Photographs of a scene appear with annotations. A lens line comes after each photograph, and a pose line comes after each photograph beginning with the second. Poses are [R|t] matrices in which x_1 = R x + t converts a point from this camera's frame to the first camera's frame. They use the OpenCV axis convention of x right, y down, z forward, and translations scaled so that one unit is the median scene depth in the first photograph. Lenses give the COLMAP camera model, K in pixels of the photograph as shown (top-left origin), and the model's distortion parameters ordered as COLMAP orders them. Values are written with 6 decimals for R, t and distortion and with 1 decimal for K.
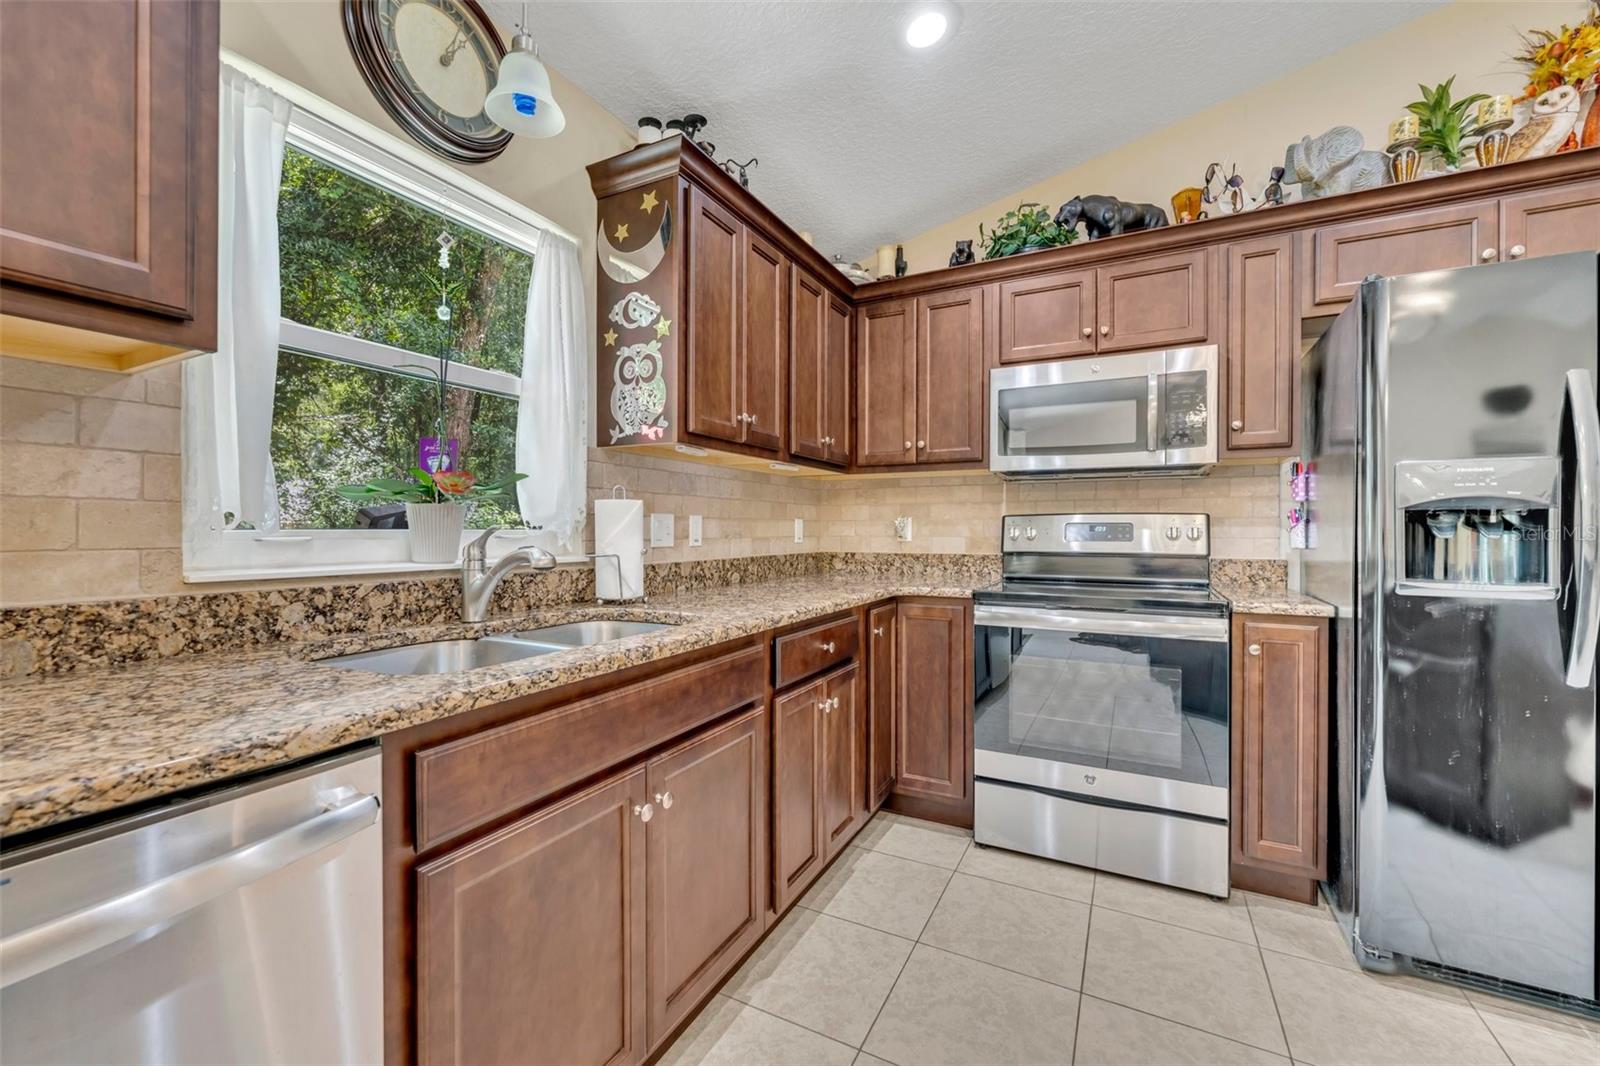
lens RADIAL K [[640.8, 0, 797.3], [0, 640.8, 528.9], [0, 0, 1]] dist [-0.002437, 0.000510]
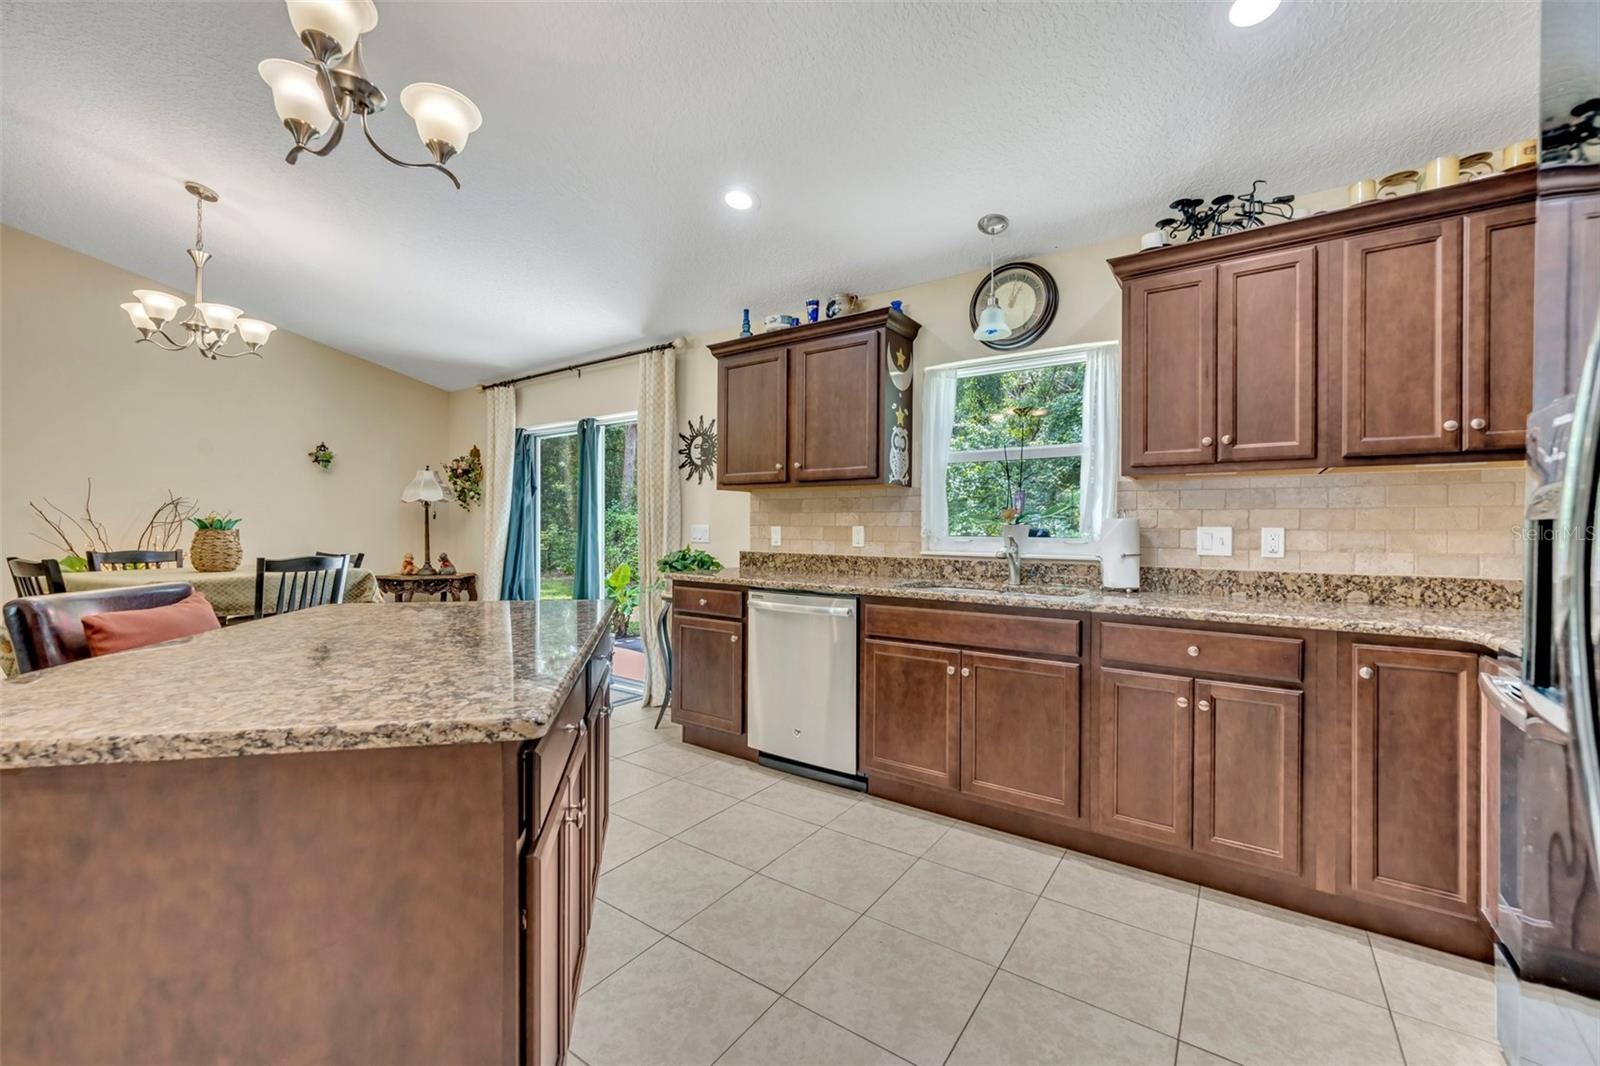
lens RADIAL K [[640.8, 0, 792.3], [0, 640.8, 528.4], [0, 0, 1]] dist [-0.002437, 0.000510]
pose [[-0.131765, -0.003021, -0.991276, 1.057050], [-0.008570, 0.999961, -0.001908, -0.012511], [0.991244, 0.008244, -0.131785, 0.405789]]
